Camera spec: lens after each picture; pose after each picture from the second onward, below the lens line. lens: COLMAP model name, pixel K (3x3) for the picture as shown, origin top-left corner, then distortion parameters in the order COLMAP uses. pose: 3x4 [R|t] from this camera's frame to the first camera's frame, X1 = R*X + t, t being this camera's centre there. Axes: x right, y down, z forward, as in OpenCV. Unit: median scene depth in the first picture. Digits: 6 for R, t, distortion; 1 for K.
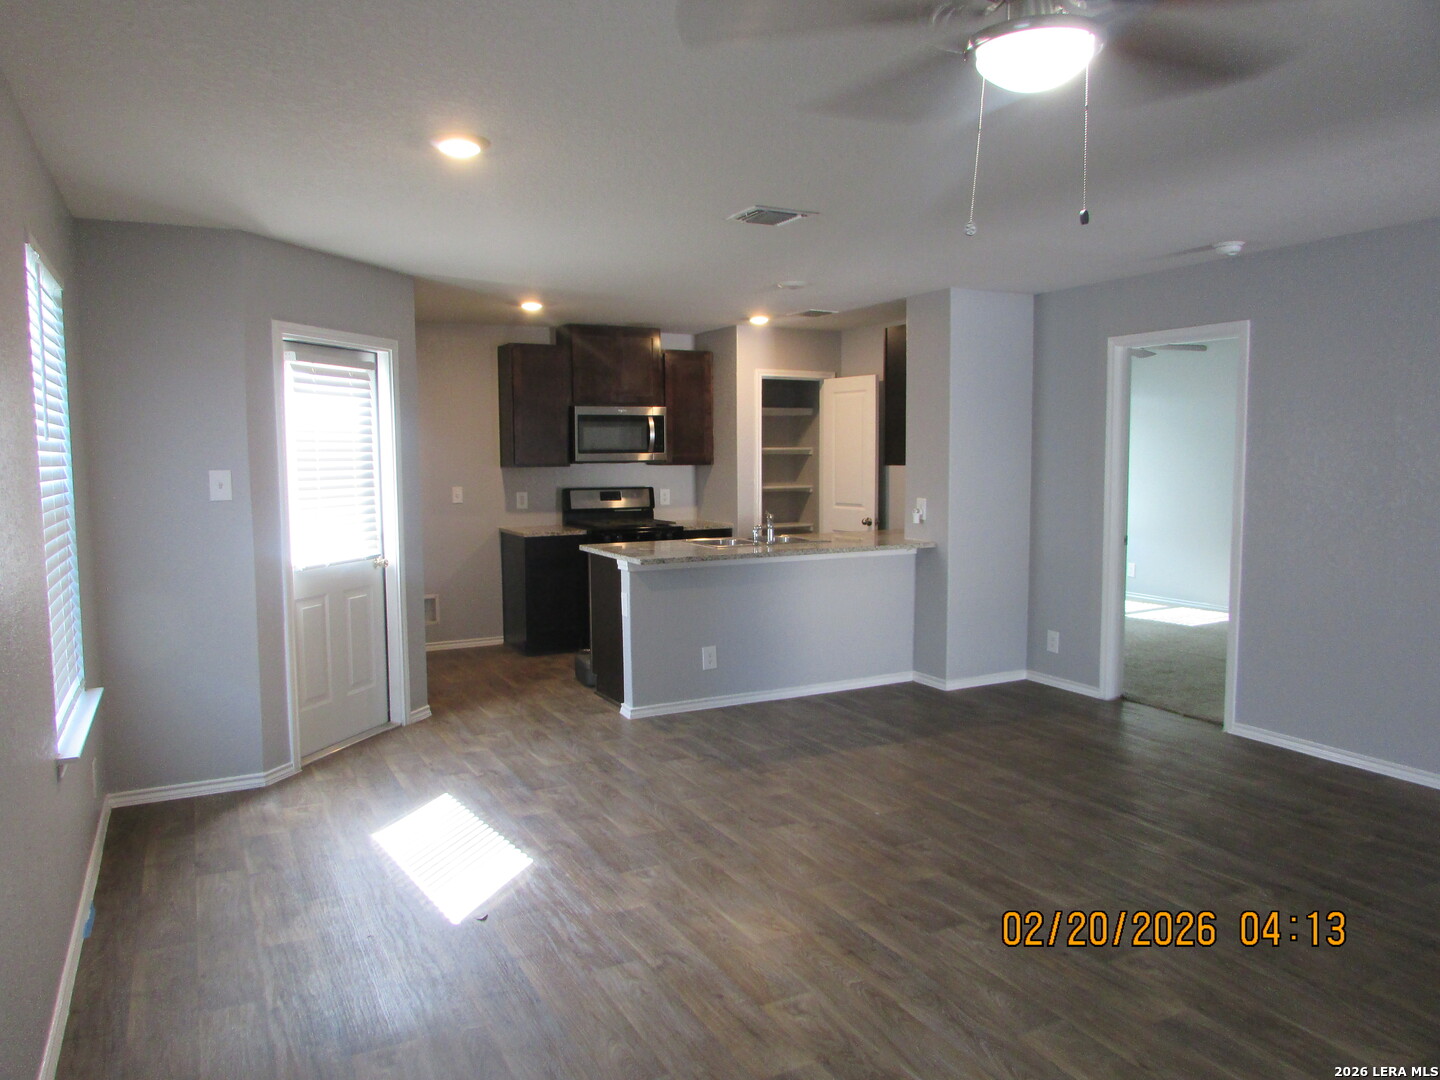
lens RADIAL K [[1015.2, 0, 700.4], [0, 1015.2, 547.5], [0, 0, 1]] dist [-0.035504, 0.013906]
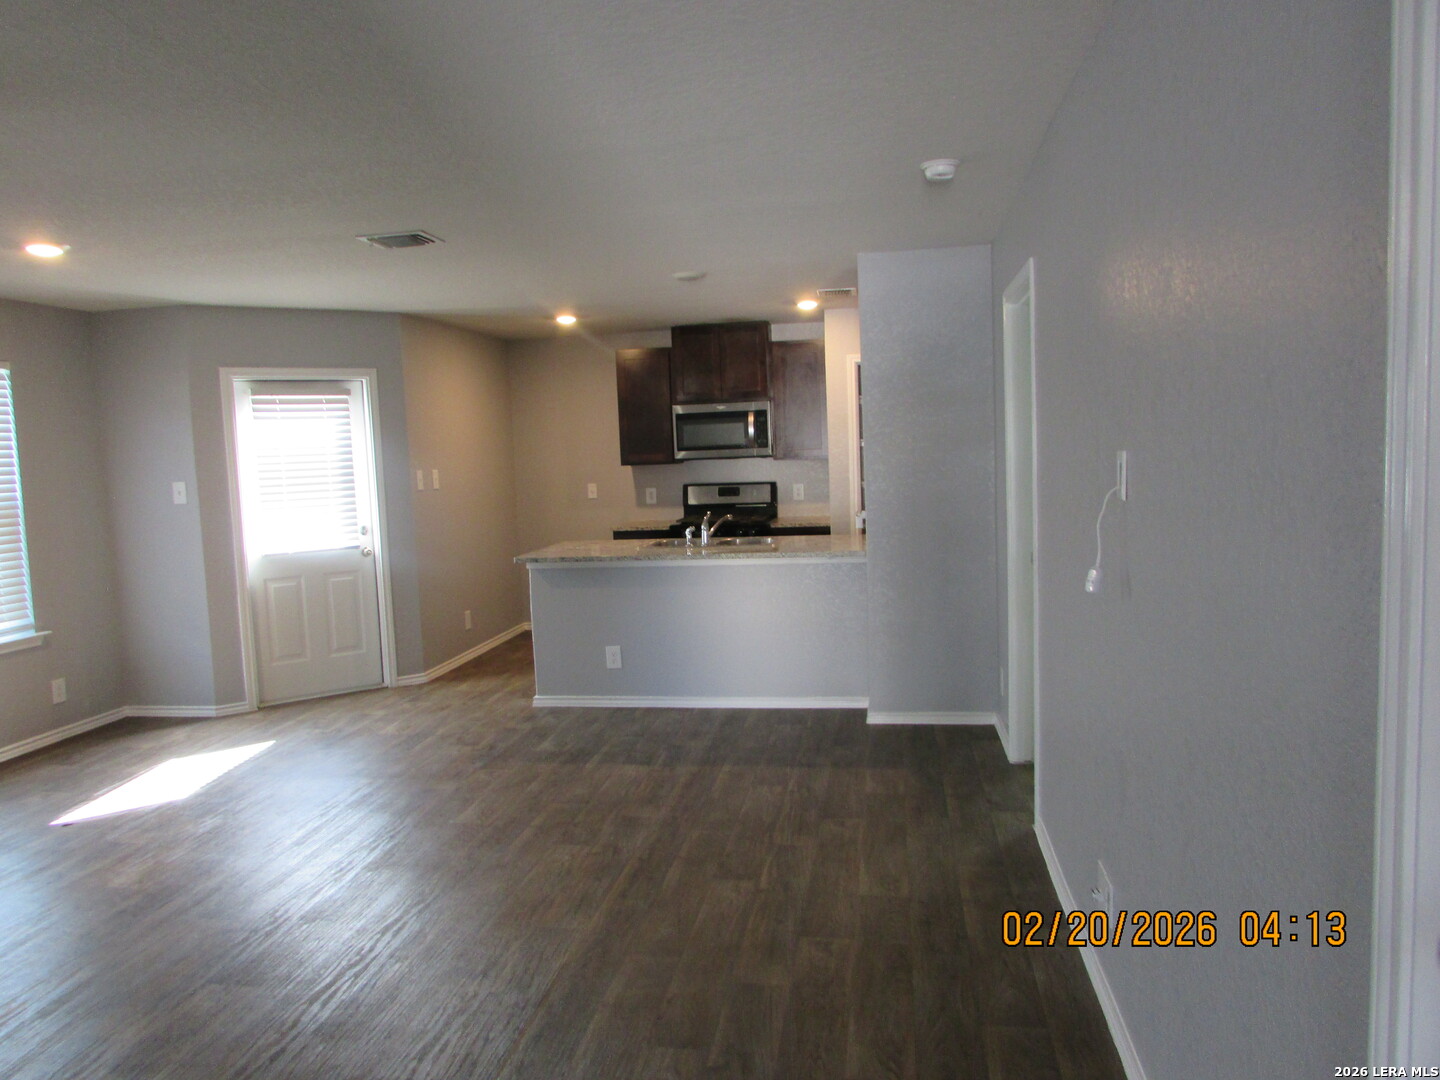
lens RADIAL K [[1015.2, 0, 713.1], [0, 1015.2, 538.6], [0, 0, 1]] dist [-0.035504, 0.013906]
pose [[0.802686, 0.029171, -0.595688, 0.731832], [-0.022630, 0.999574, 0.018456, -0.032388], [0.595972, -0.001334, 0.803004, 0.262834]]
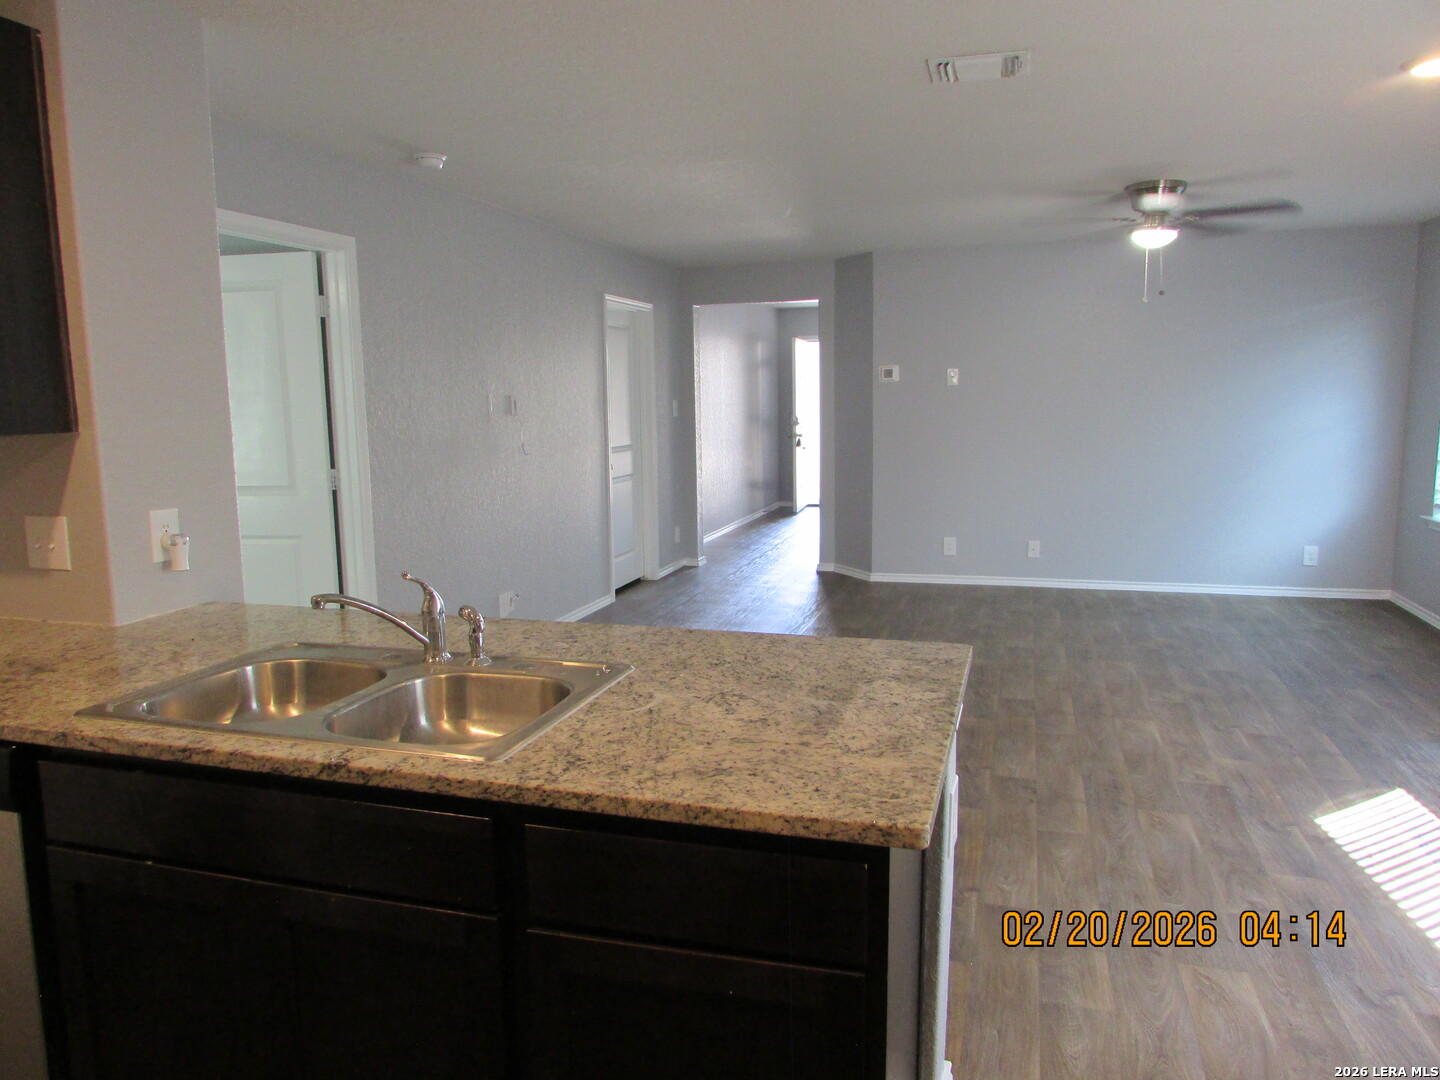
lens RADIAL K [[1015.2, 0, 722.2], [0, 1015.2, 540.5], [0, 0, 1]] dist [-0.035504, 0.013906]
pose [[-0.727098, -0.078240, 0.682061, -0.250769], [0.087158, 0.974927, 0.204747, -0.113945], [-0.680978, 0.208318, -0.702048, 1.301066]]
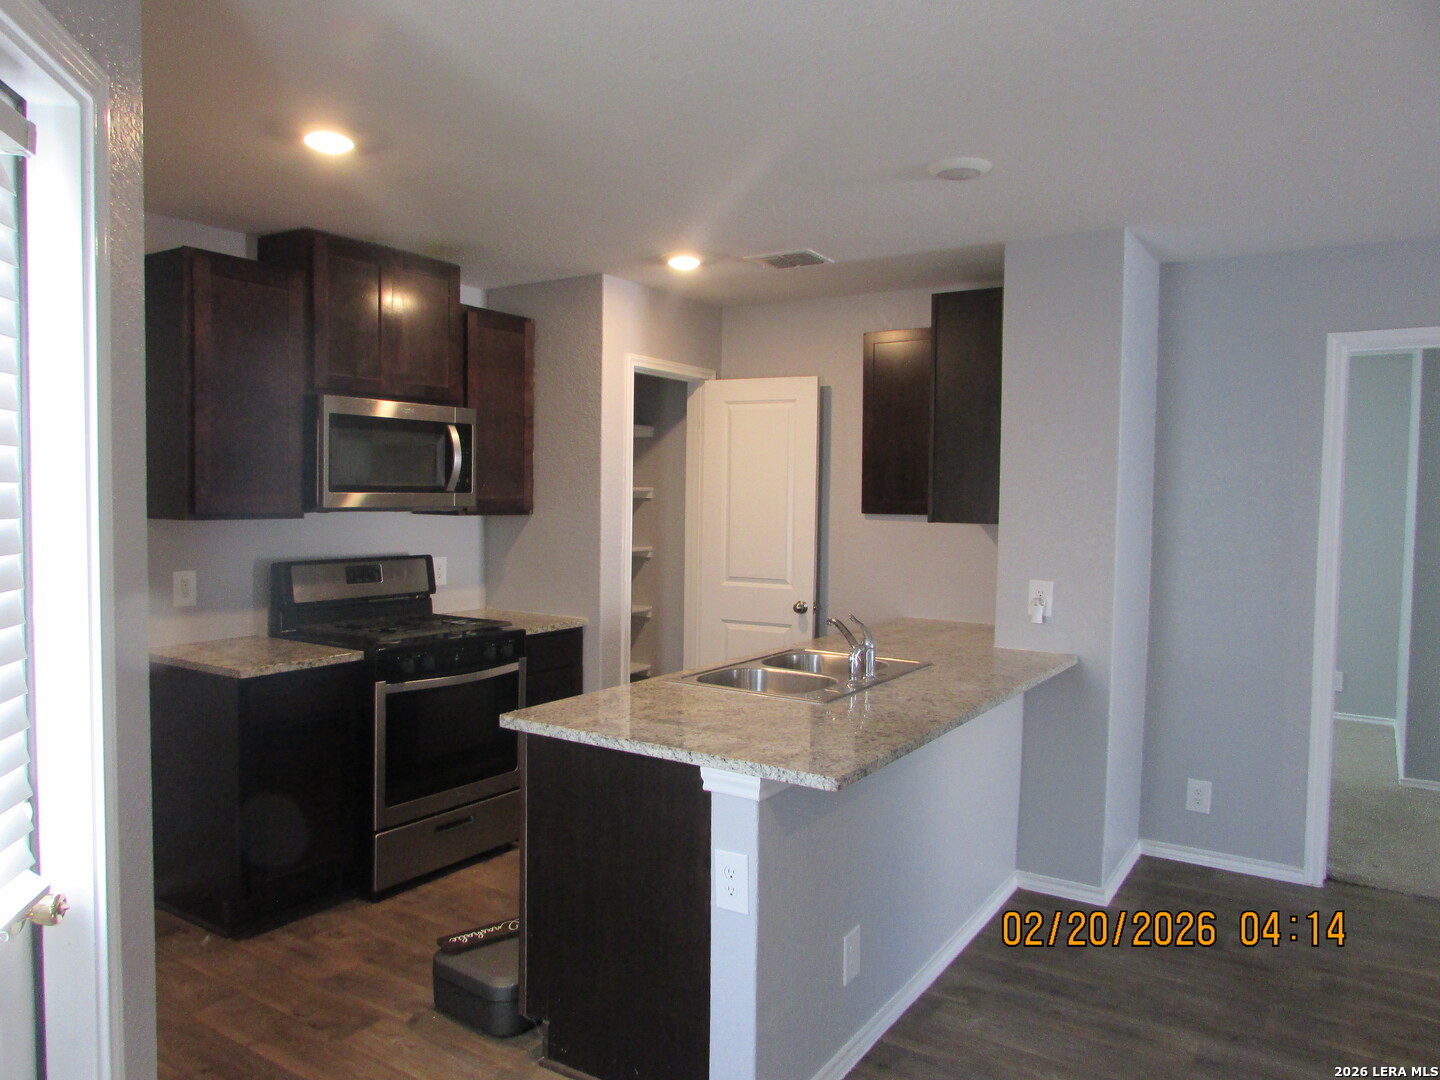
lens RADIAL K [[1015.2, 0, 681.8], [0, 1015.2, 502.7], [0, 0, 1]] dist [-0.035504, 0.013906]
pose [[0.871094, 0.011605, 0.490980, -0.293981], [0.028627, 0.996821, -0.074350, -0.063708], [-0.490282, 0.078822, 0.867992, 0.676846]]
